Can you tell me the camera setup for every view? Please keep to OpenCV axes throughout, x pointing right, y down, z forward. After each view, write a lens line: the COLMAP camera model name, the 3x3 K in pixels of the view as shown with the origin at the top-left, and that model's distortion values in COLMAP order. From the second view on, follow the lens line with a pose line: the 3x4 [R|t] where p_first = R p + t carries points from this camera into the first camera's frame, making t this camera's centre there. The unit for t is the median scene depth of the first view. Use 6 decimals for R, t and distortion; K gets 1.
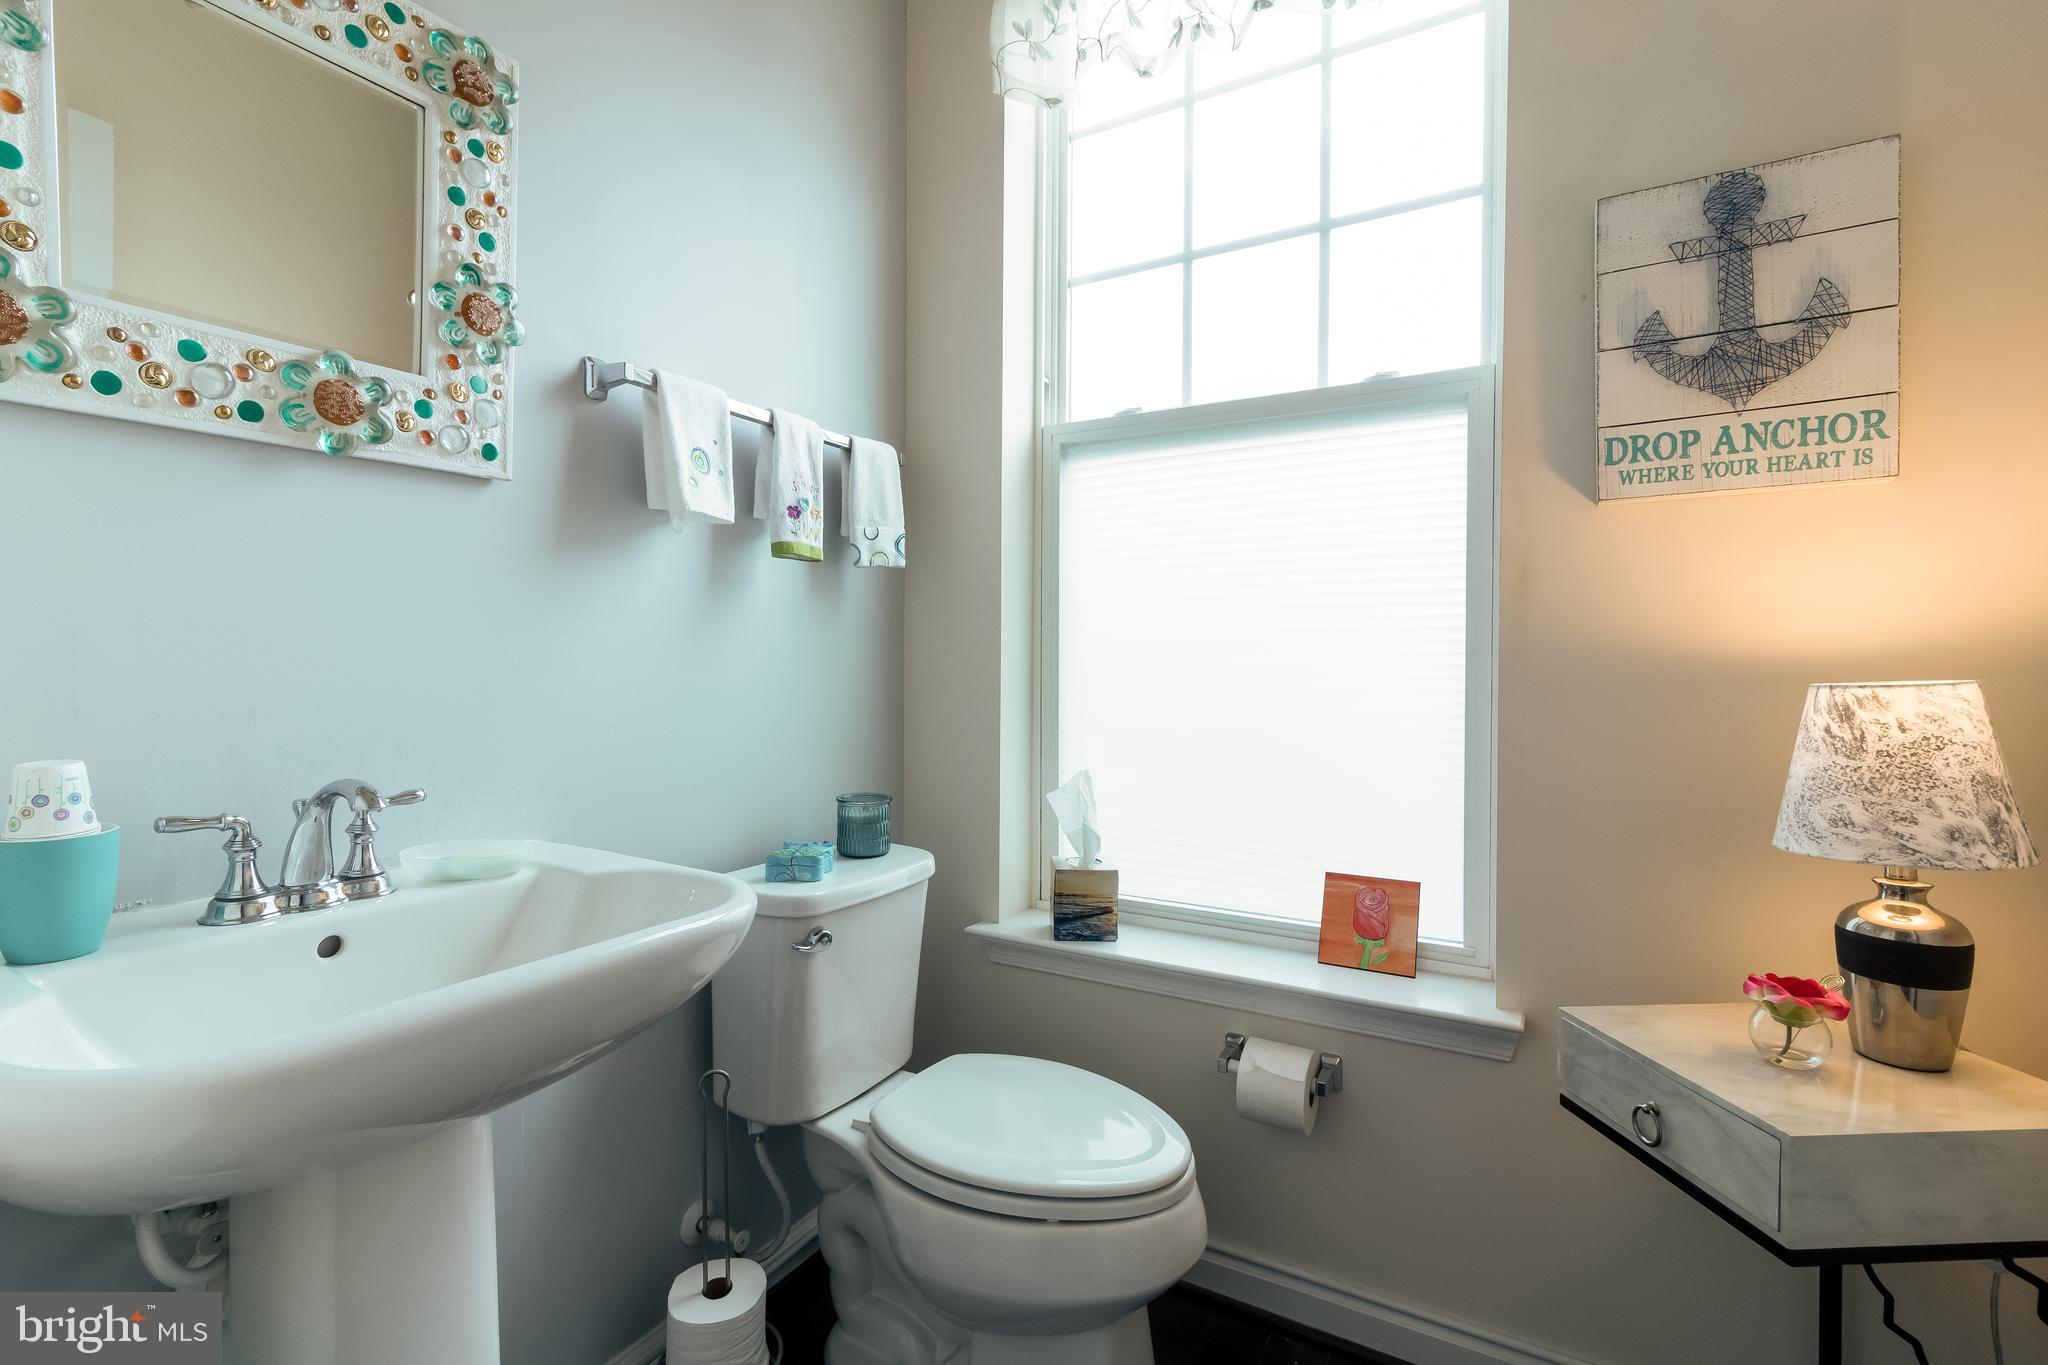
lens RADIAL K [[941.0, 0, 1025.9], [0, 941.0, 676.9], [0, 0, 1]] dist [0.002874, 0.003931]
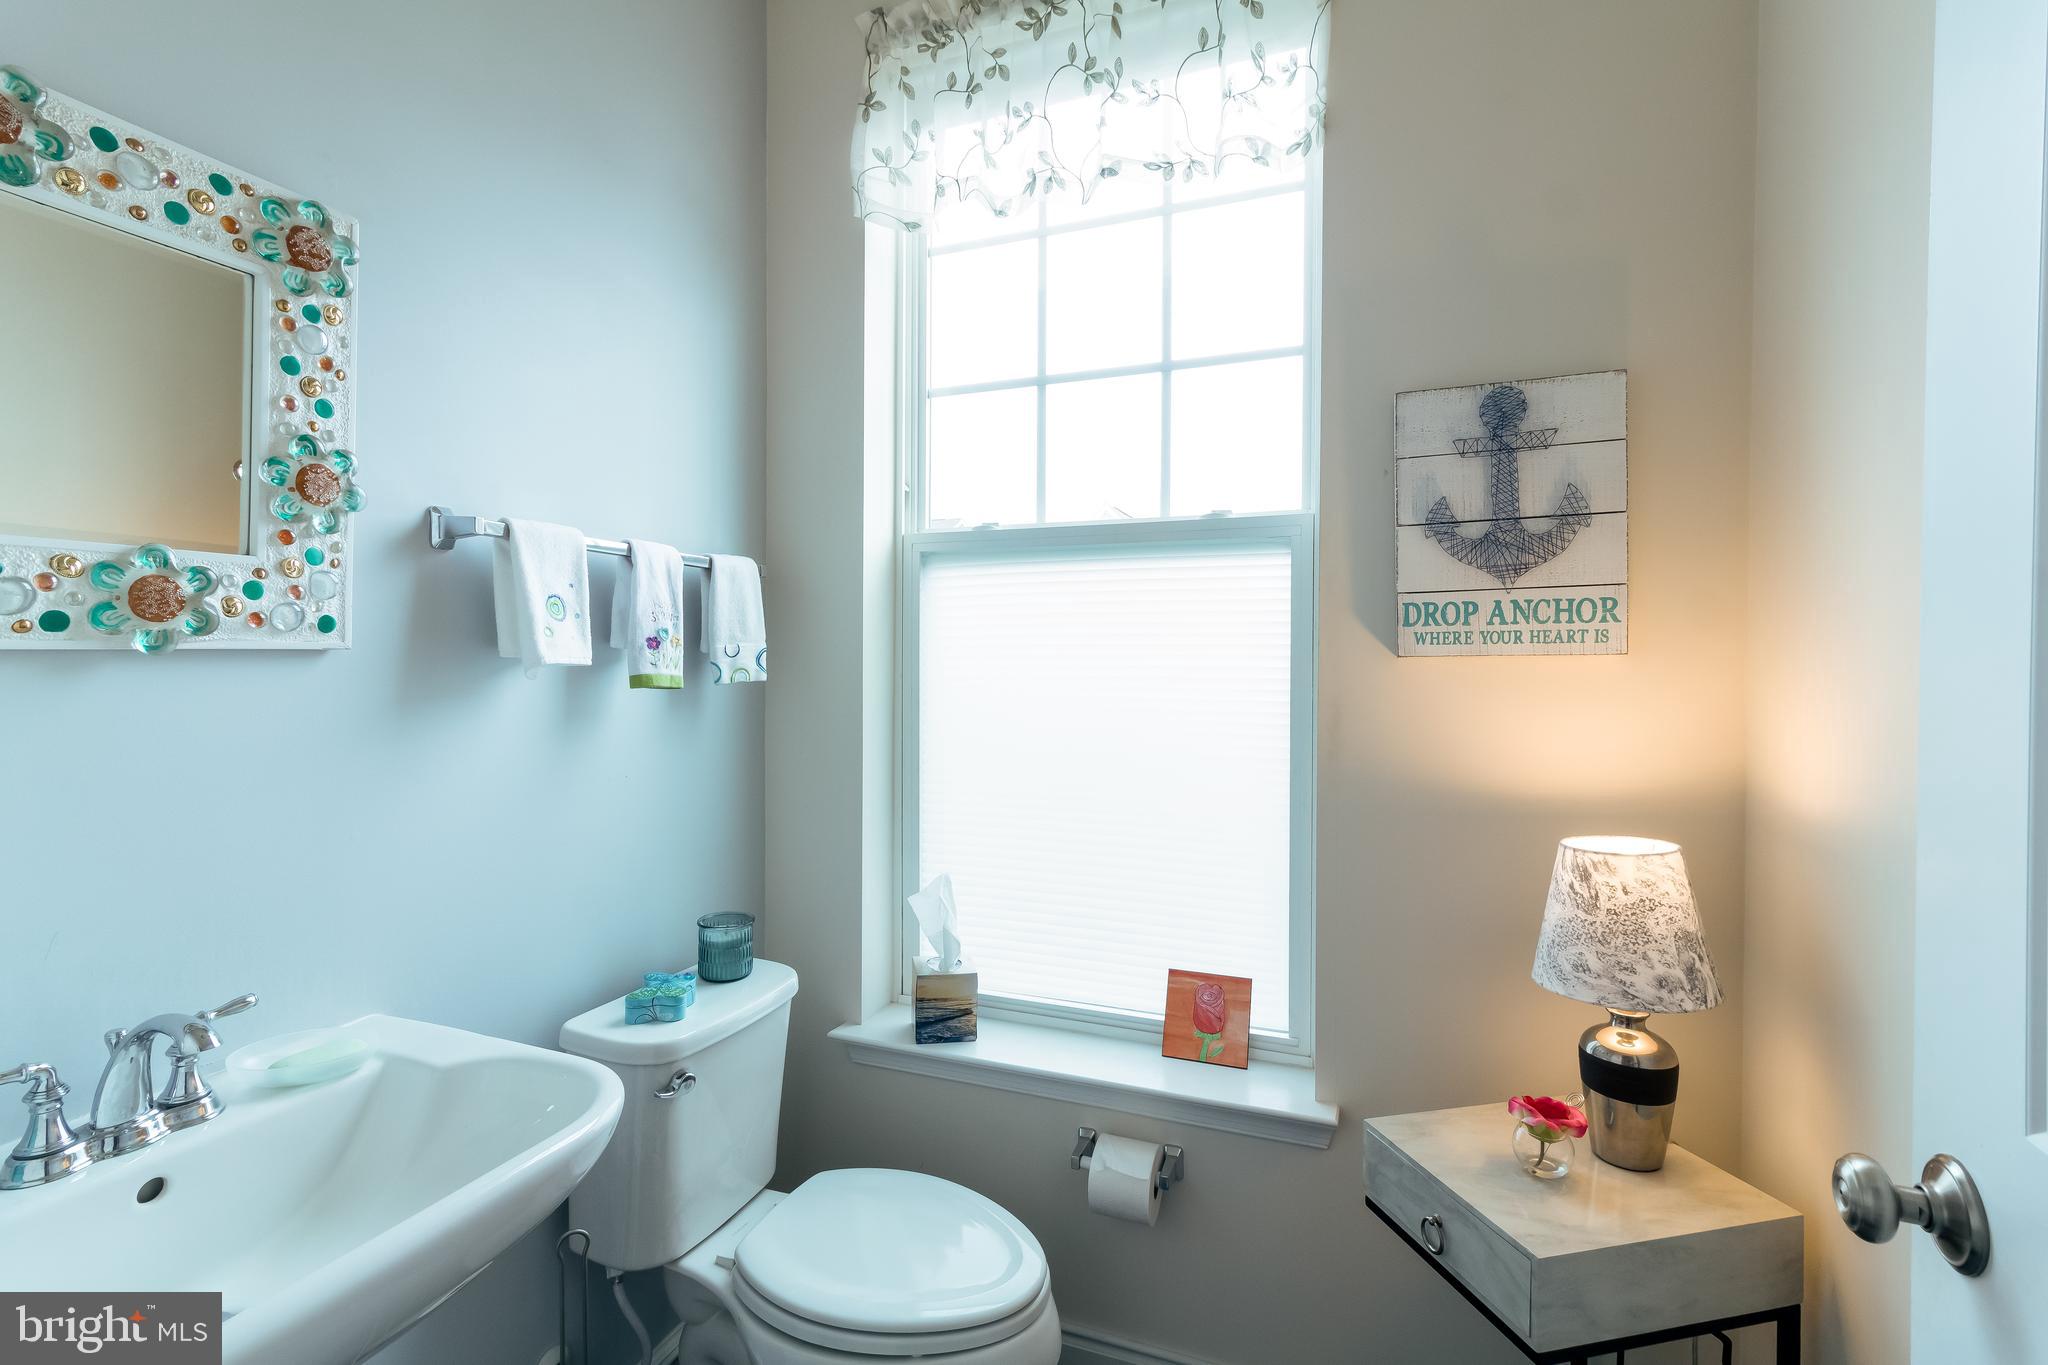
lens RADIAL K [[941.0, 0, 1025.5], [0, 941.0, 671.8], [0, 0, 1]] dist [0.002874, 0.003931]
pose [[0.988685, -0.002377, 0.149988, -0.006751], [0.002358, 0.999997, 0.000301, -0.171354], [-0.149989, 0.000056, 0.988688, -0.055385]]
